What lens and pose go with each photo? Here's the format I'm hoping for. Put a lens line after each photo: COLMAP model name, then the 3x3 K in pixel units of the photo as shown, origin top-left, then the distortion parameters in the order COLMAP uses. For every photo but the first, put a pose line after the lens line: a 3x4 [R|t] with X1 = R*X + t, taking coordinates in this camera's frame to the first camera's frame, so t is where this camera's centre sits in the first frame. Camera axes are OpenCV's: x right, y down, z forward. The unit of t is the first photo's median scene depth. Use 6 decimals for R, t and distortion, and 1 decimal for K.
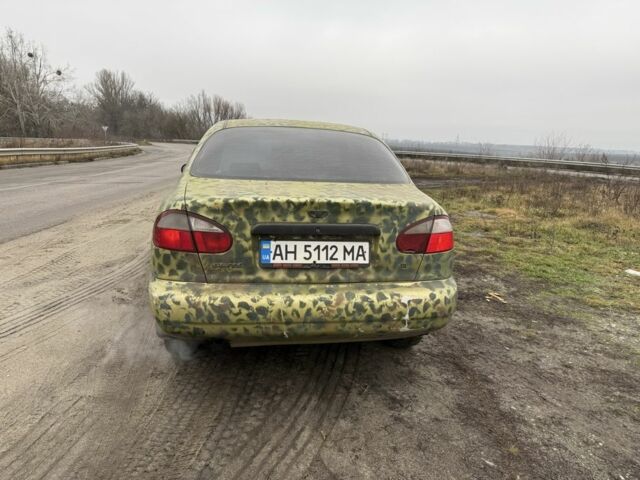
lens RADIAL K [[475.0, 0, 320.0], [0, 475.0, 240.0], [0, 0, 1]] dist [0.082011, -0.135036]
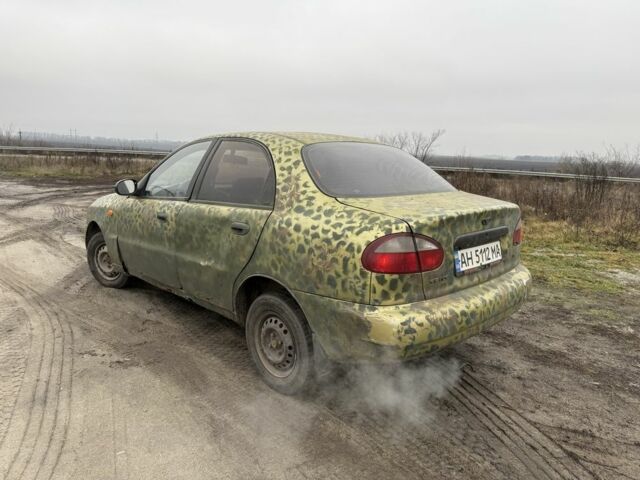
lens RADIAL K [[475.0, 0, 320.0], [0, 475.0, 240.0], [0, 0, 1]] dist [0.082011, -0.135036]
pose [[0.814363, -0.127252, 0.566234, -0.992777], [0.123511, 0.991316, 0.045147, -0.112779], [-0.567061, 0.033170, 0.823007, 0.285830]]
